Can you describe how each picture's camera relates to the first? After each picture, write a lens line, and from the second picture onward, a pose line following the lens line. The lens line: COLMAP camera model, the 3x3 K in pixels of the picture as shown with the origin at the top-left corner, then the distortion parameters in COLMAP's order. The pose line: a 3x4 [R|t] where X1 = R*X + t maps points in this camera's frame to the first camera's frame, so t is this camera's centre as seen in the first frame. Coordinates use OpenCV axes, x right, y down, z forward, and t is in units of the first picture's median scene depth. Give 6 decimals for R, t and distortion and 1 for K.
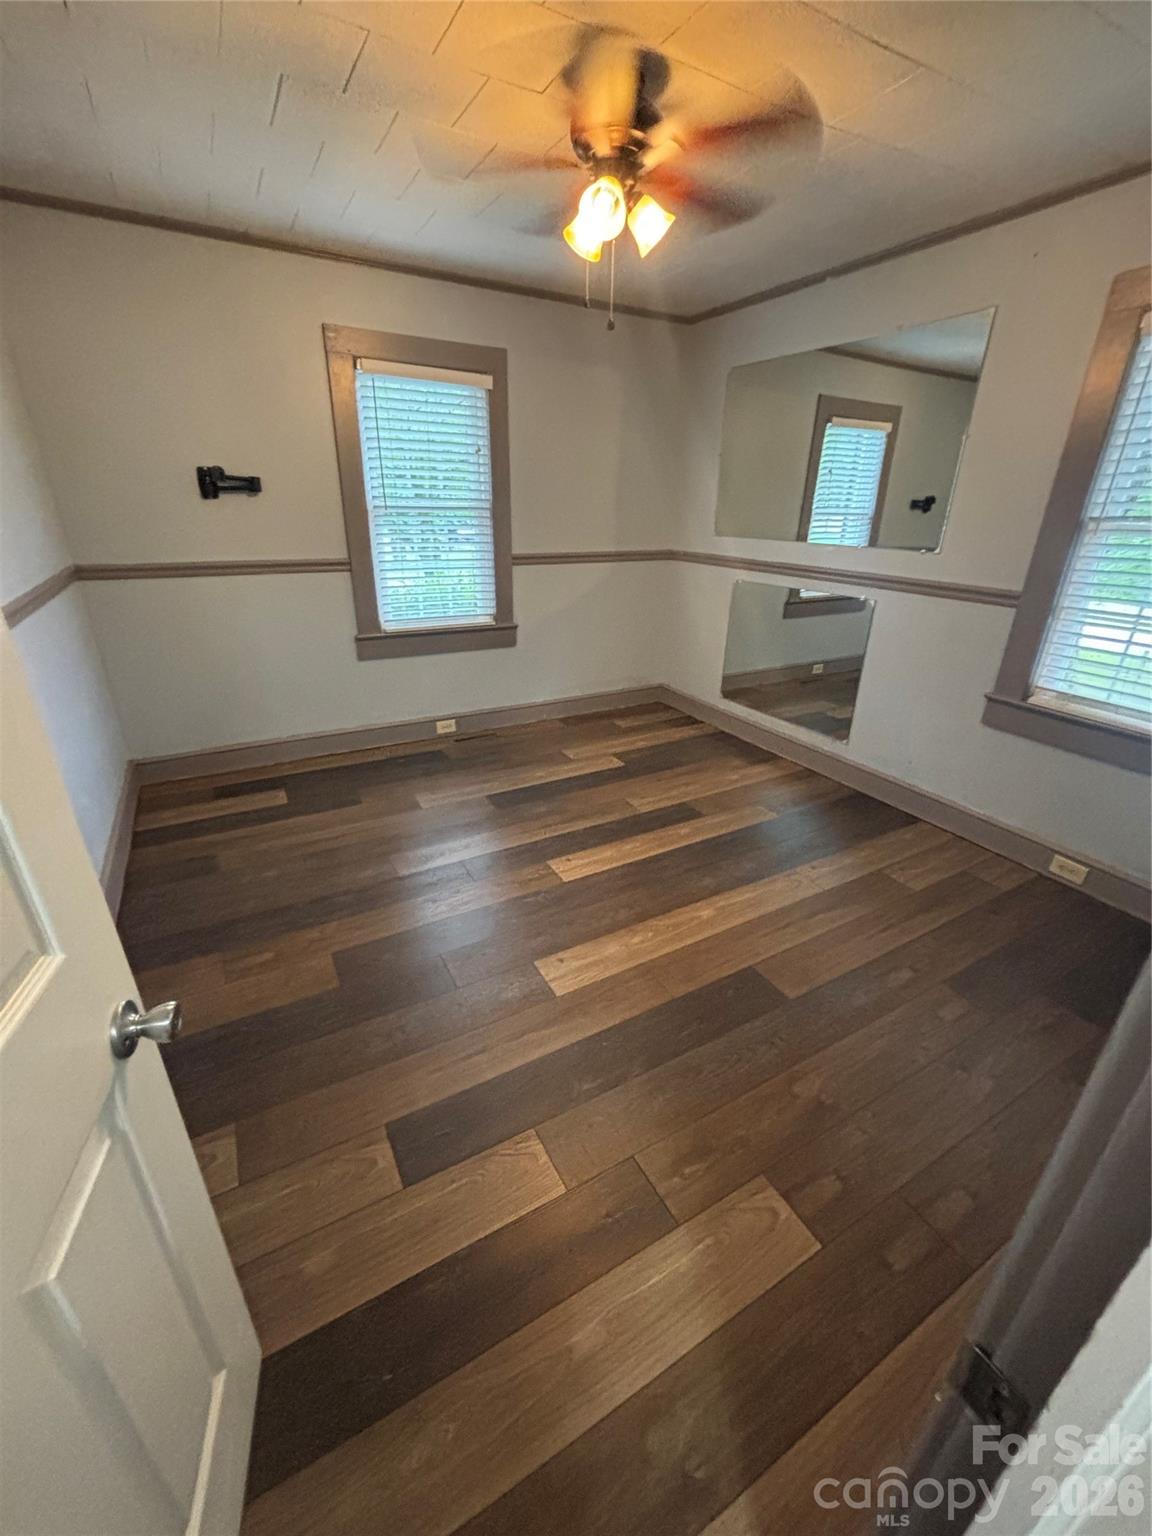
lens RADIAL K [[621.3, 0, 575.7], [0, 621.3, 769.2], [0, 0, 1]] dist [0.003100, -0.010866]
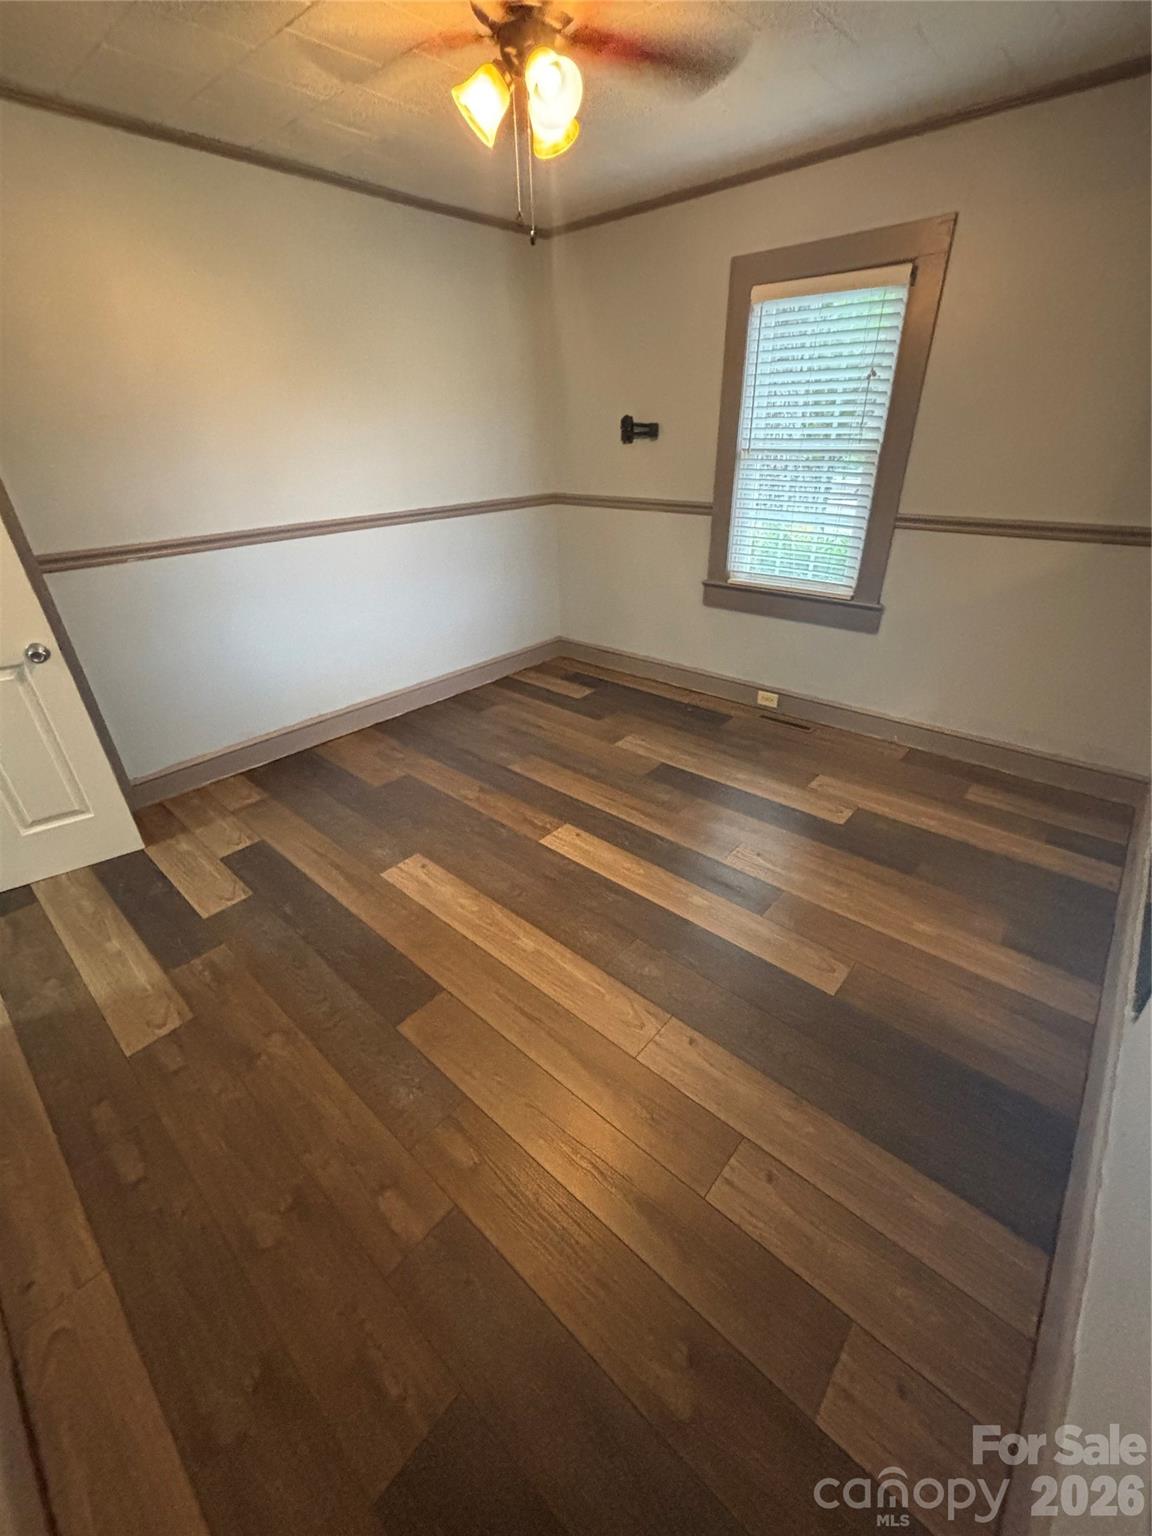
lens RADIAL K [[621.3, 0, 575.7], [0, 621.3, 769.2], [0, 0, 1]] dist [0.003100, -0.010866]
pose [[0.322890, 0.427936, -0.844164, 0.603299], [-0.350951, 0.882488, 0.313126, -0.194201], [0.878962, 0.195155, 0.435132, 0.448733]]
